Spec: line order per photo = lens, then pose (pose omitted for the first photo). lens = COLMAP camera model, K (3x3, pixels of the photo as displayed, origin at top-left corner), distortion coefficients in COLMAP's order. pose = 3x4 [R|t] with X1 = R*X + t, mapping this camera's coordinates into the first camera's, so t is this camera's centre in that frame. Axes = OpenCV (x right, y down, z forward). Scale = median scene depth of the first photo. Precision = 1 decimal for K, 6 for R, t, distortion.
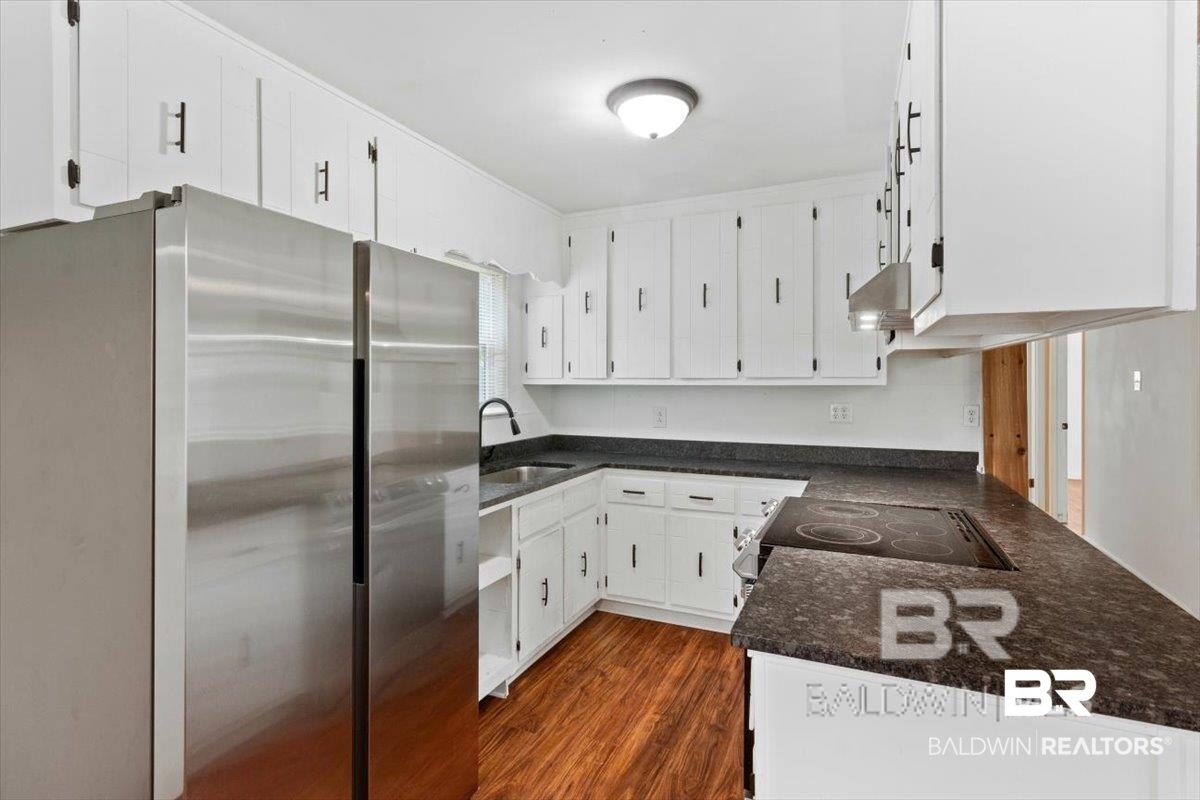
lens RADIAL K [[581.0, 0, 601.1], [0, 581.0, 392.9], [0, 0, 1]] dist [0.000946, 0.000026]
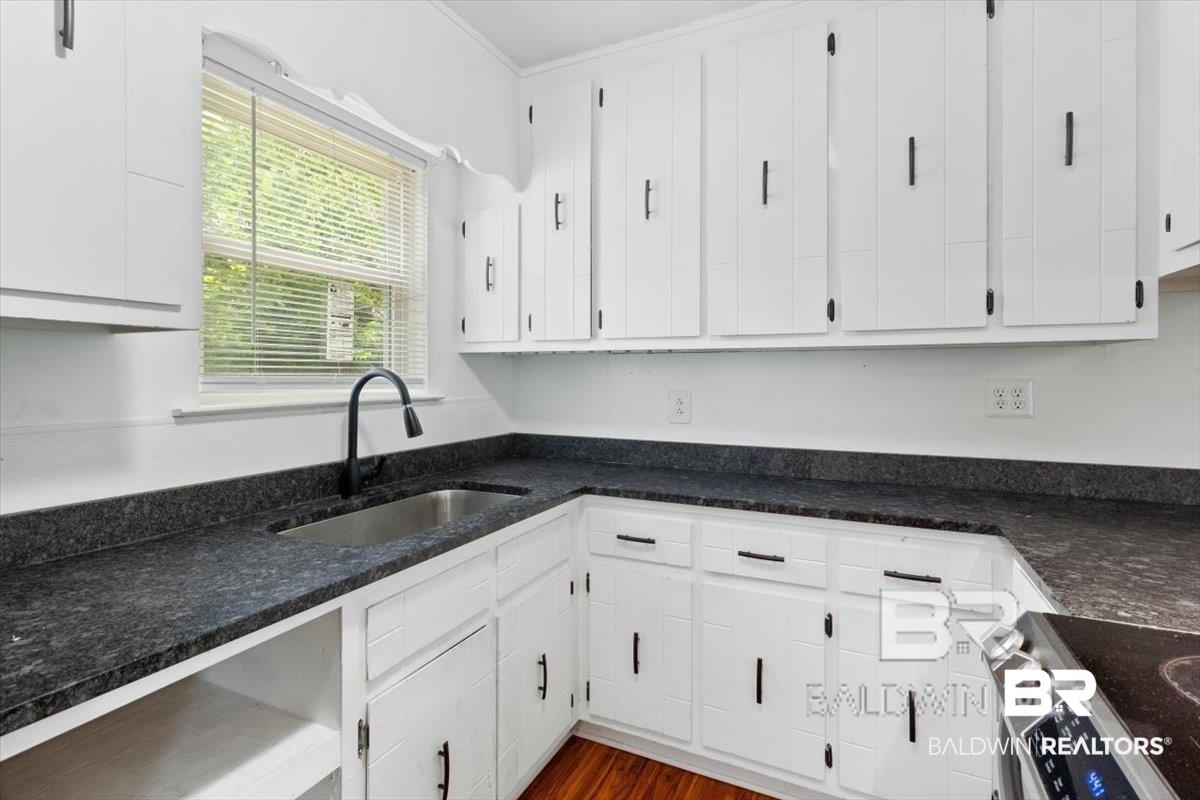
lens RADIAL K [[581.0, 0, 590.5], [0, 581.0, 382.9], [0, 0, 1]] dist [0.000946, 0.000026]
pose [[0.999128, 0.000355, -0.041750, 0.035840], [-0.000498, 0.999994, -0.003408, 0.021629], [0.041748, 0.003426, 0.999122, 0.432977]]
